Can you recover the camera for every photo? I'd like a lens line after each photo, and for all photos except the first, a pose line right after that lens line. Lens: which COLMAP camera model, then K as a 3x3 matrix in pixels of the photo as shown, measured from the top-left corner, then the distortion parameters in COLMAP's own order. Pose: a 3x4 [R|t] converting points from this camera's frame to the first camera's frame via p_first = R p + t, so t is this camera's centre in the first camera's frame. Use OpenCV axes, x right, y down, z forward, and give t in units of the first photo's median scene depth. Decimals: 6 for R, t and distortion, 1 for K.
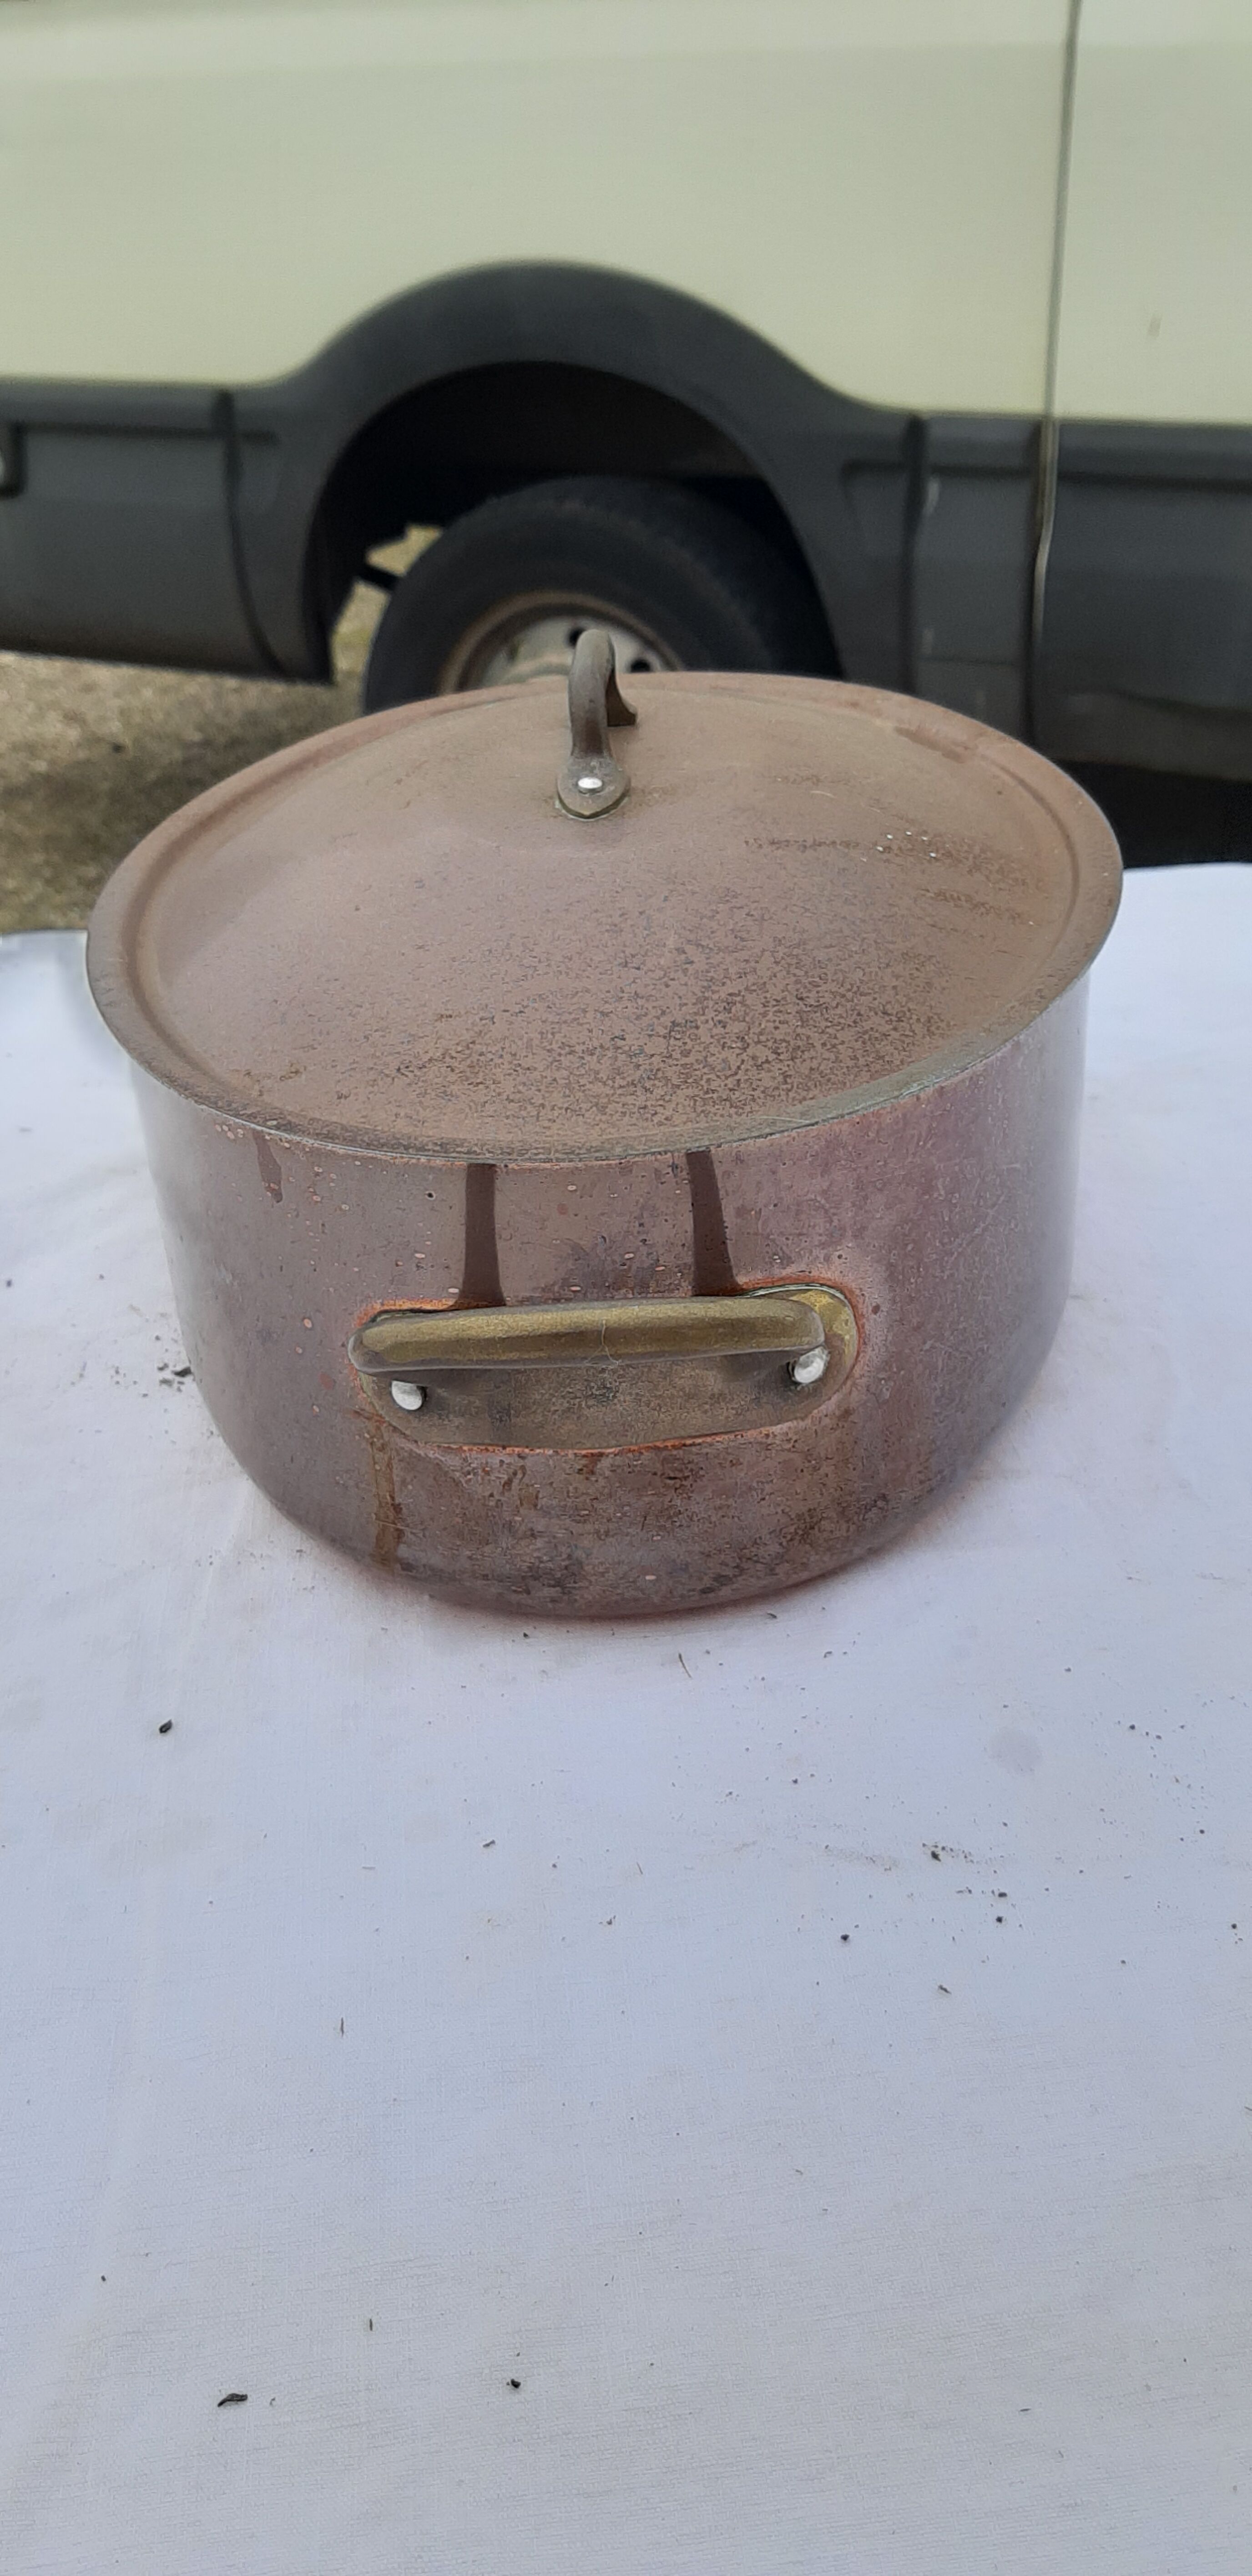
lens RADIAL K [[1940.4, 0, 626.0], [0, 1940.4, 1288.0], [0, 0, 1]] dist [0.044921, -0.273837]
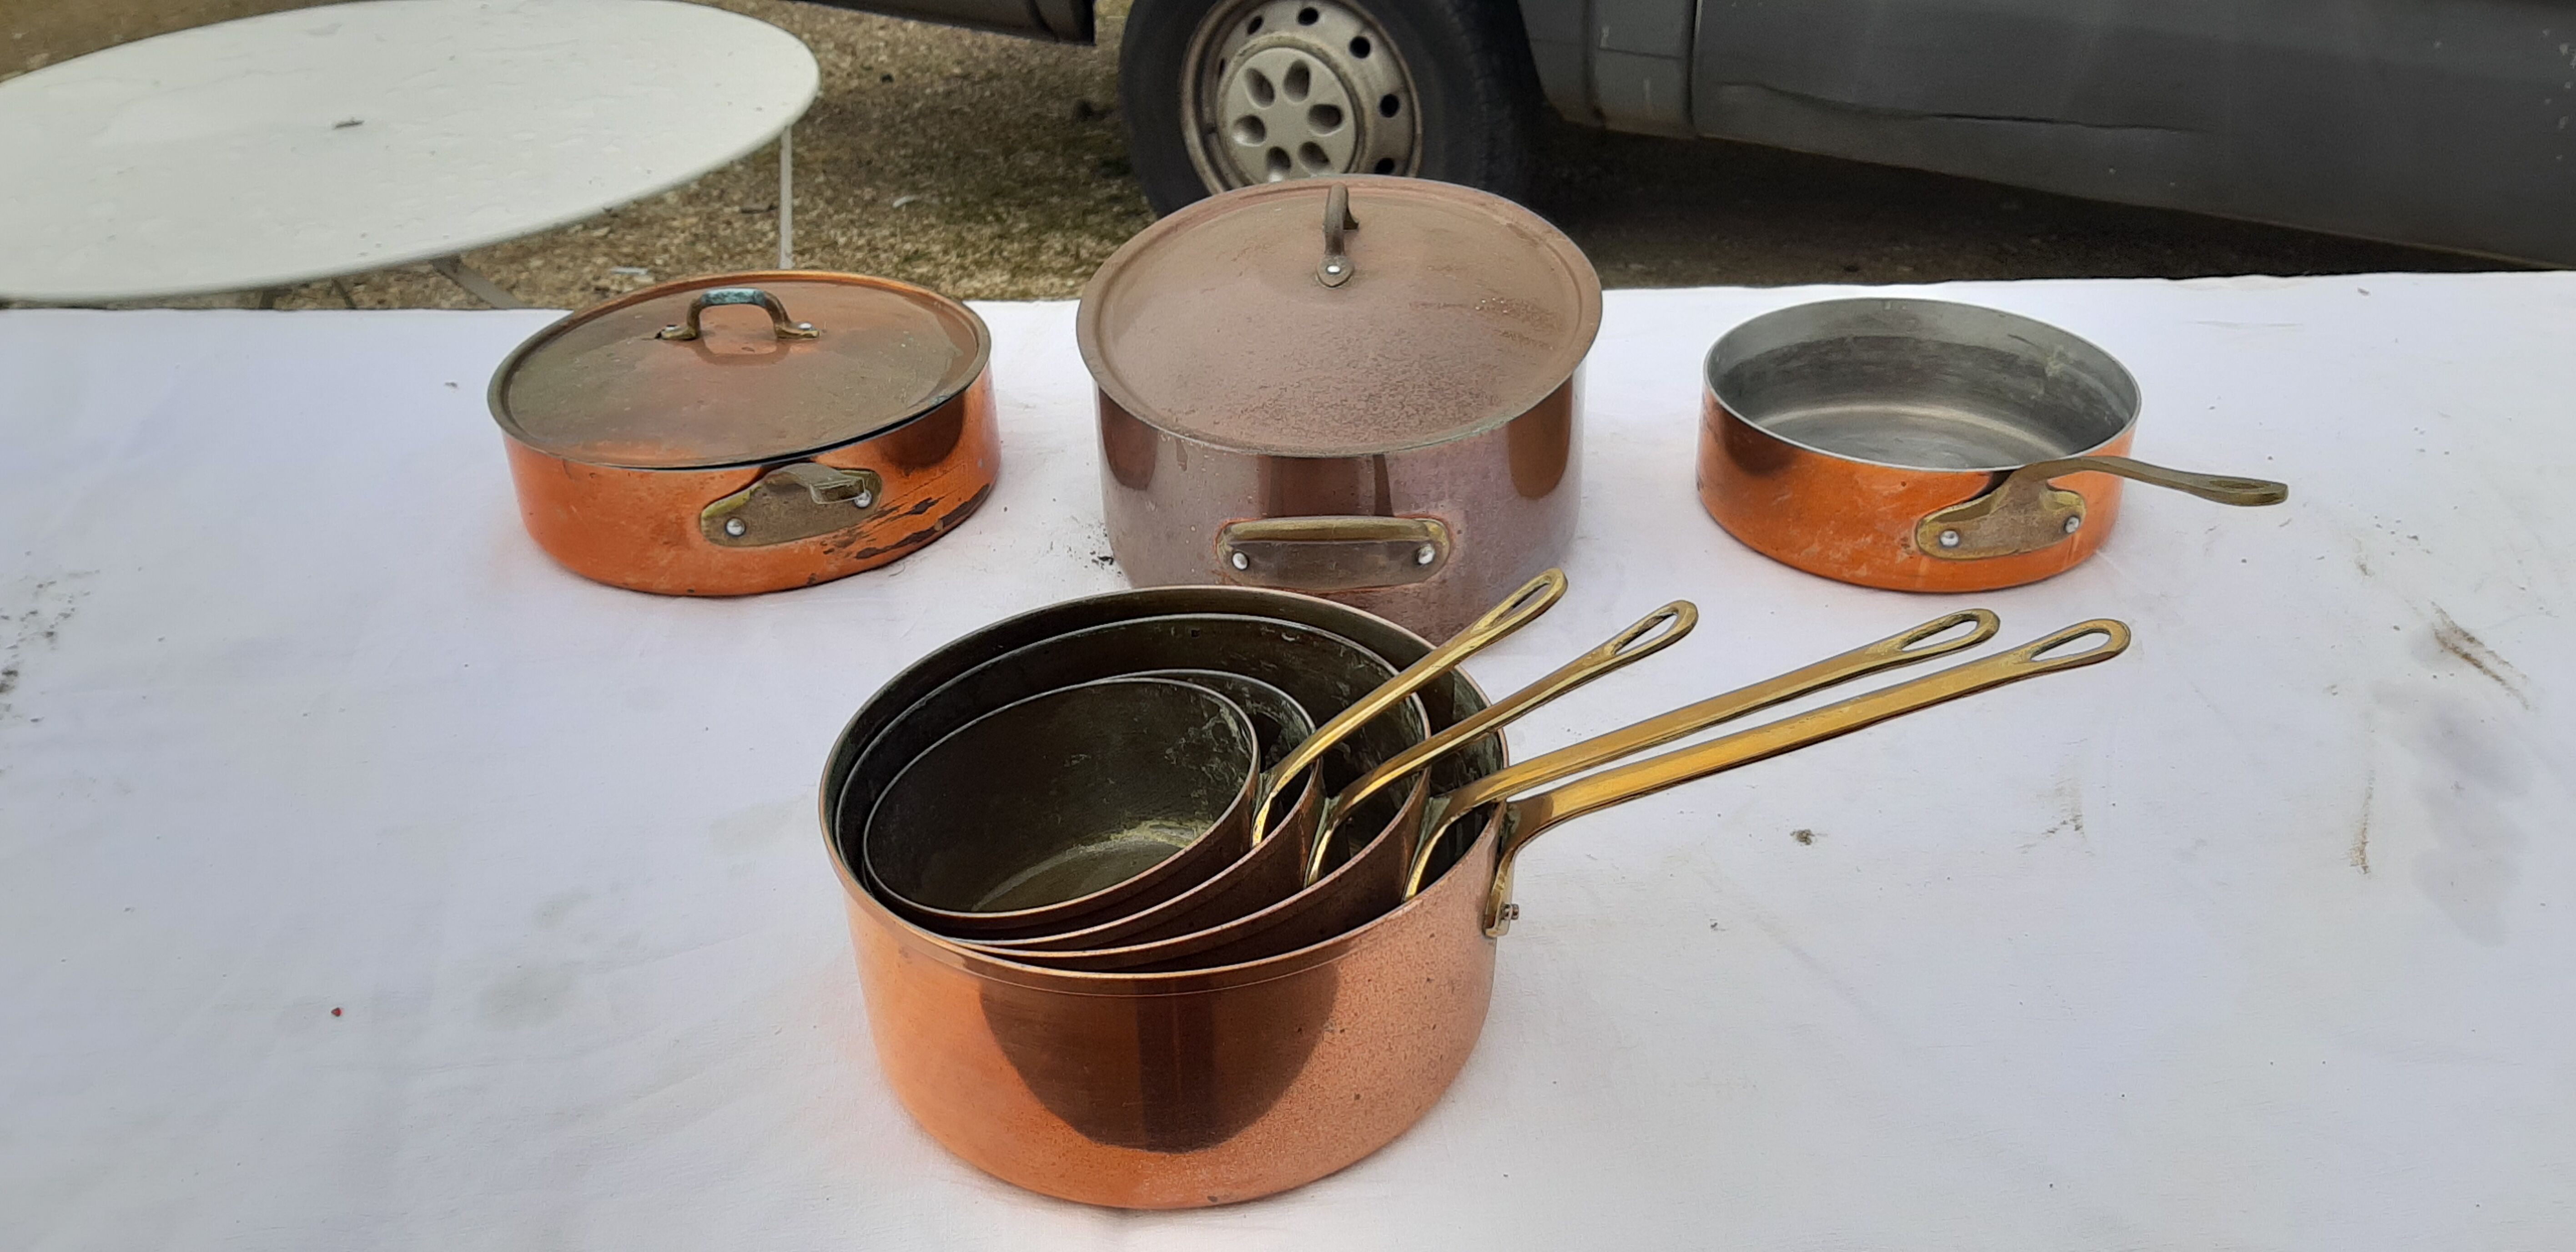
lens RADIAL K [[1955.8, 0, 1253.6], [0, 1955.8, 623.9], [0, 0, 1]] dist [0.004437, -0.185541]
pose [[0.998552, 0.043131, -0.032161, -0.004171], [-0.042692, 0.998987, 0.014203, 0.015810], [0.032741, -0.012809, 0.999382, -0.202053]]
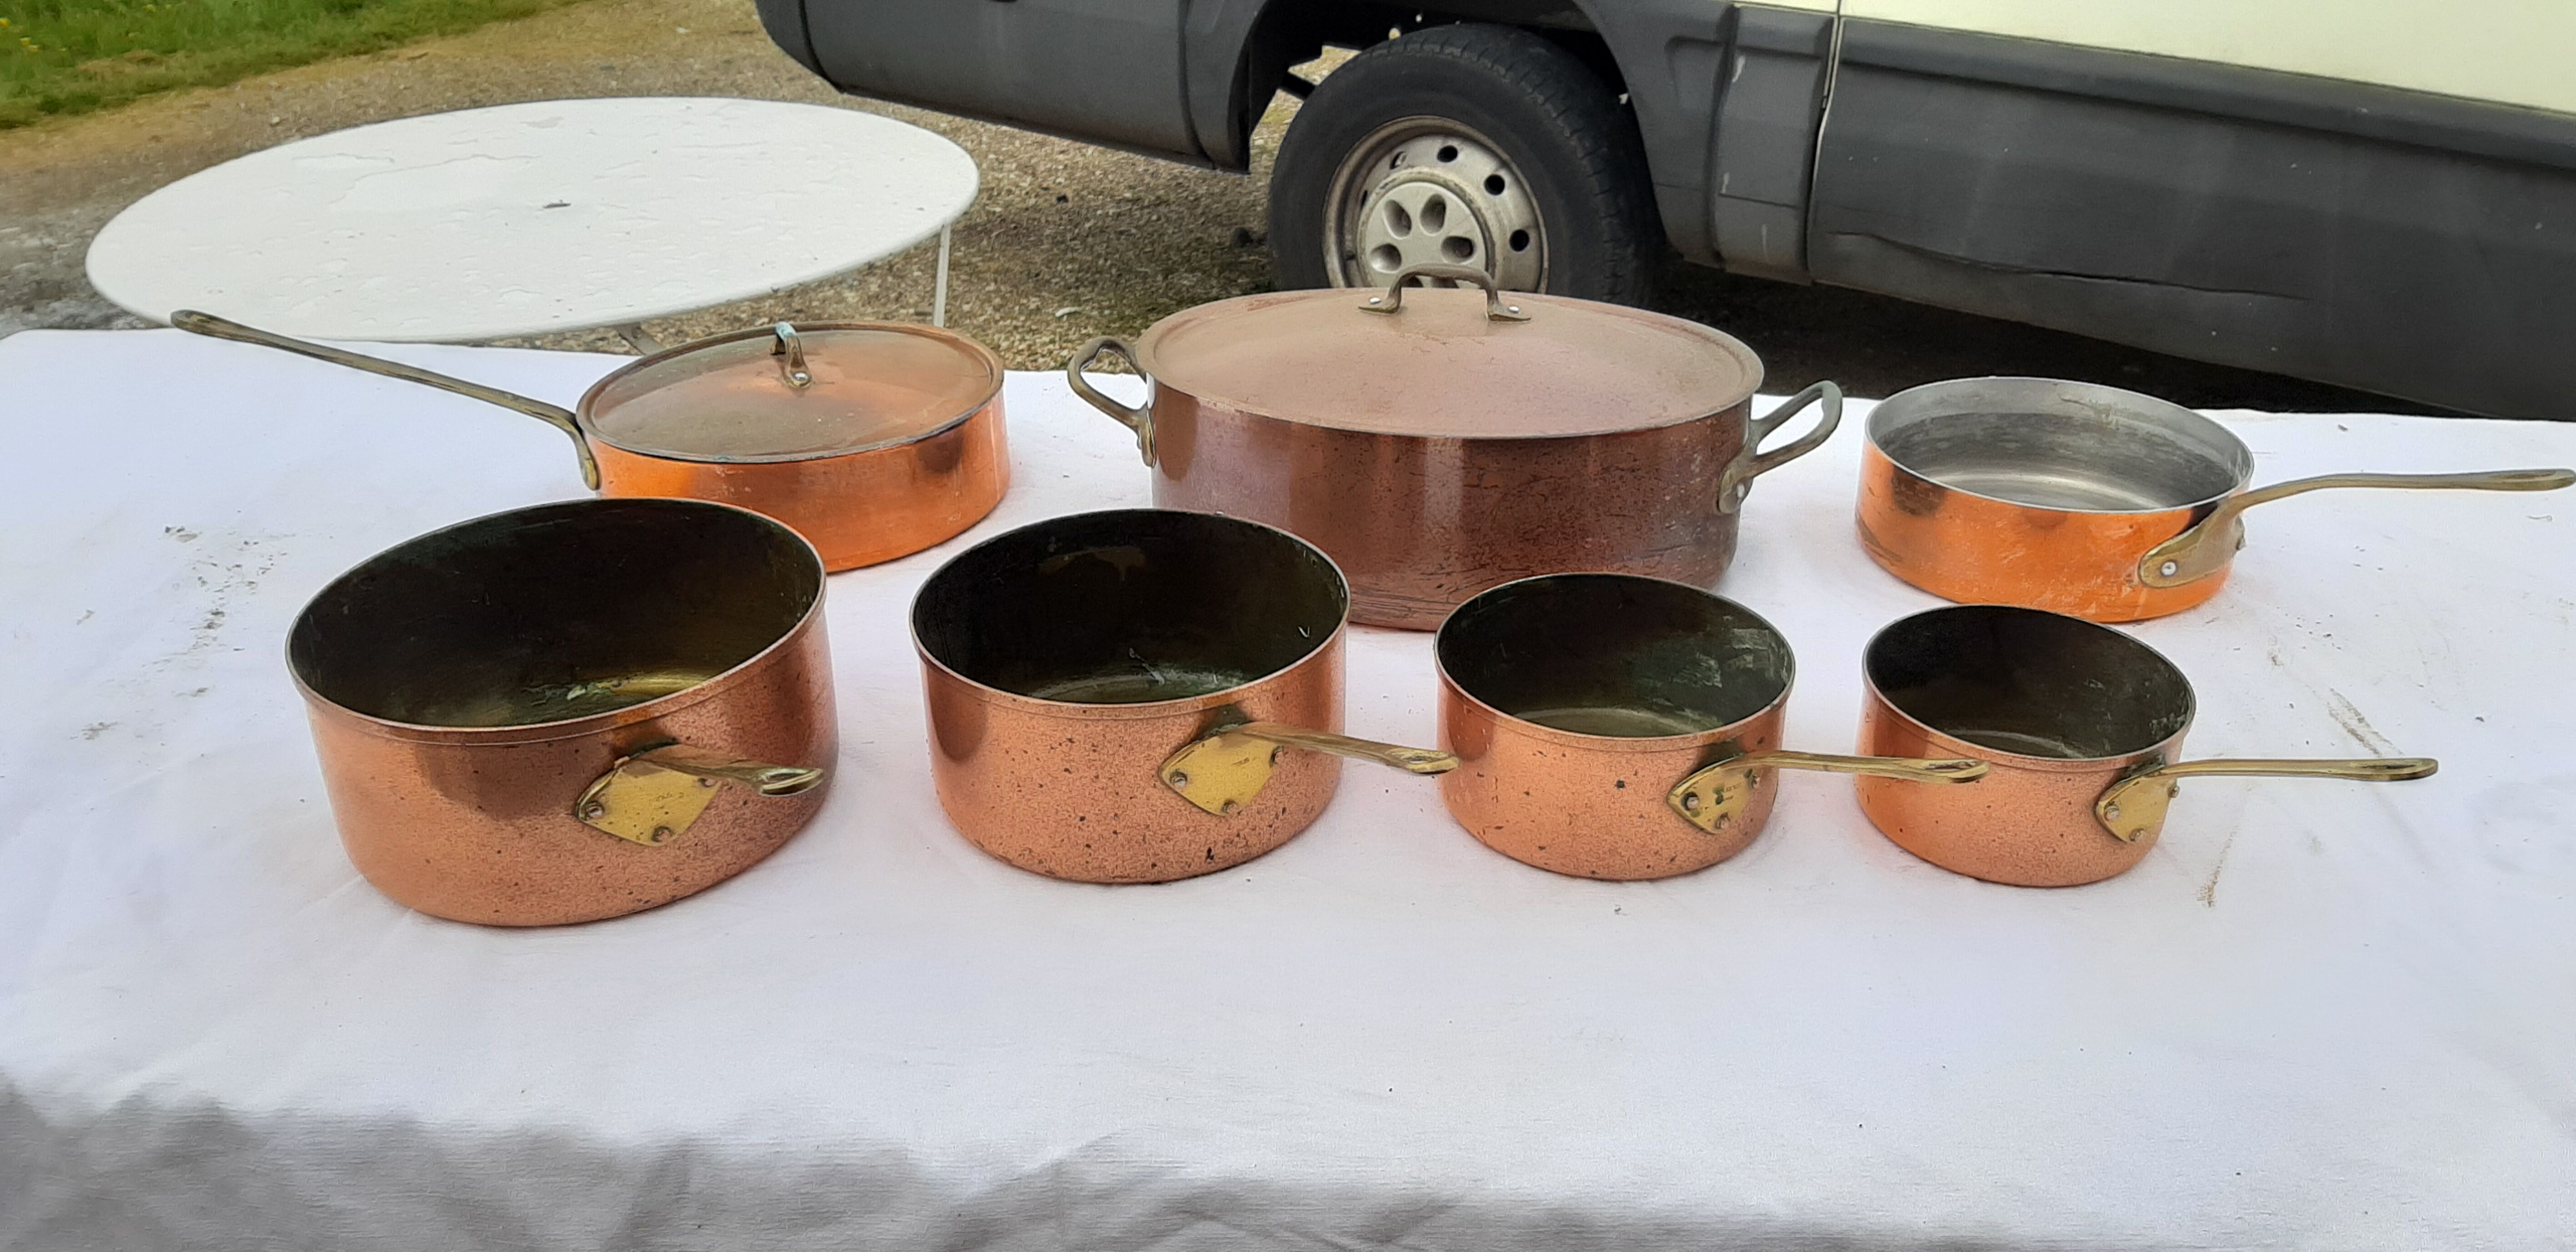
lens RADIAL K [[1940.4, 0, 1239.9], [0, 1940.4, 641.6], [0, 0, 1]] dist [0.044921, -0.273837]
pose [[0.986621, 0.106927, -0.123067, 0.034549], [-0.112489, 0.992881, -0.039155, 0.041240], [0.118004, 0.052475, 0.991626, -0.257040]]
